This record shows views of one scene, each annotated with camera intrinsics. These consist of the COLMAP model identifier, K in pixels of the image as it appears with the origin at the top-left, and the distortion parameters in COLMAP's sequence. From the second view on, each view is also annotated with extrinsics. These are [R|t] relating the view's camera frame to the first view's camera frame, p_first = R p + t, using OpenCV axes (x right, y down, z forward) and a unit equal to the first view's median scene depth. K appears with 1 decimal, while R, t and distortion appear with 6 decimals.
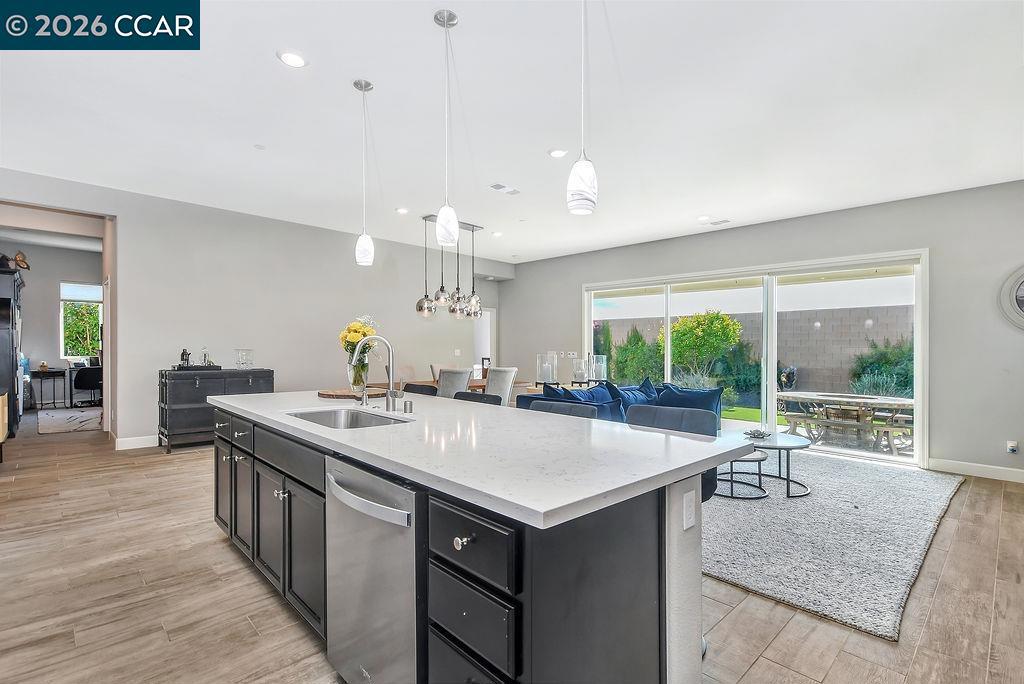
lens RADIAL K [[474.1, 0, 495.1], [0, 474.1, 349.0], [0, 0, 1]] dist [0.018663, -0.006014]
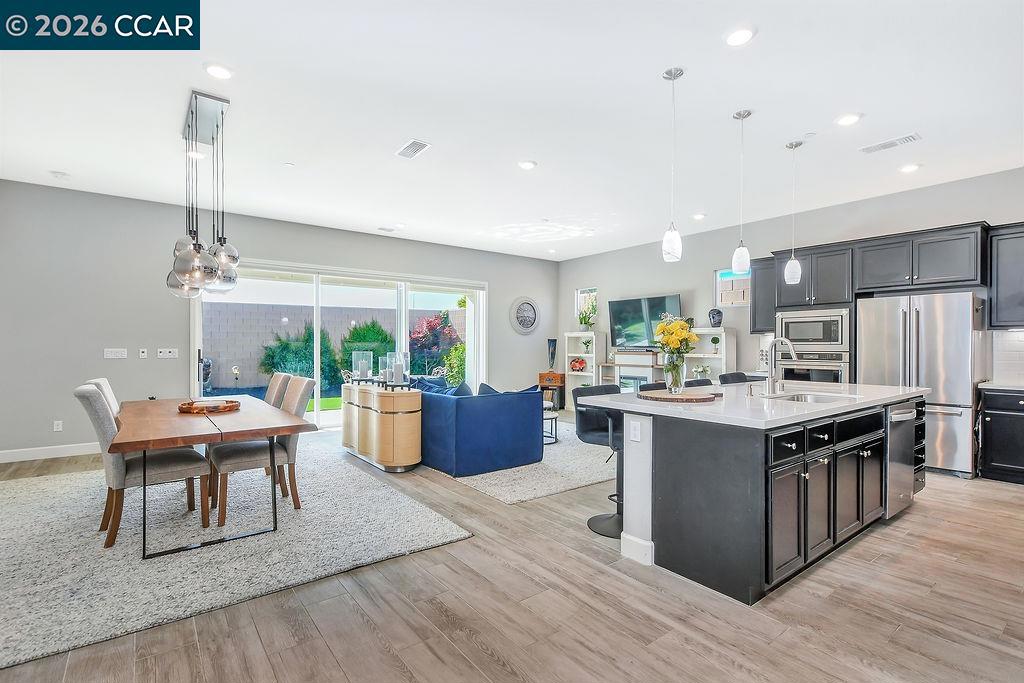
lens RADIAL K [[475.8, 0, 507.0], [0, 475.8, 348.0], [0, 0, 1]] dist [0.024183, -0.010550]
pose [[0.101606, -0.022533, 0.994569, -1.544228], [0.004327, 0.999744, 0.022208, -0.029660], [-0.994815, 0.002047, 0.101678, 1.508884]]
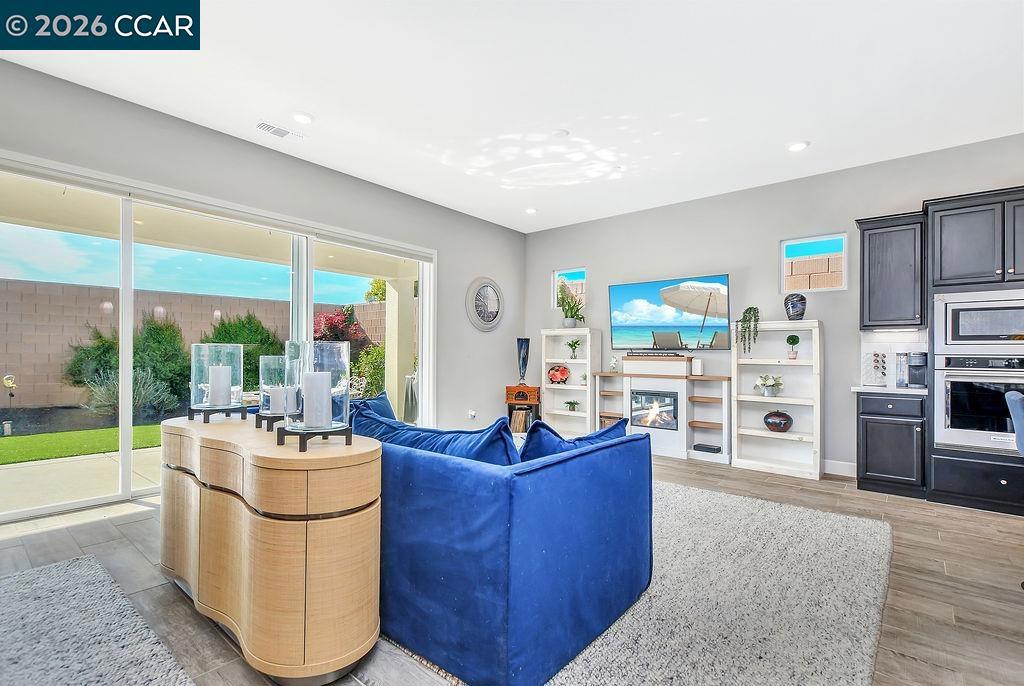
lens RADIAL K [[474.1, 0, 503.3], [0, 474.1, 354.3], [0, 0, 1]] dist [0.018663, -0.006014]
pose [[-0.114492, -0.016552, 0.993286, -0.467937], [-0.010582, 0.999825, 0.015441, 0.030601], [-0.993368, -0.008743, -0.114648, 1.927635]]
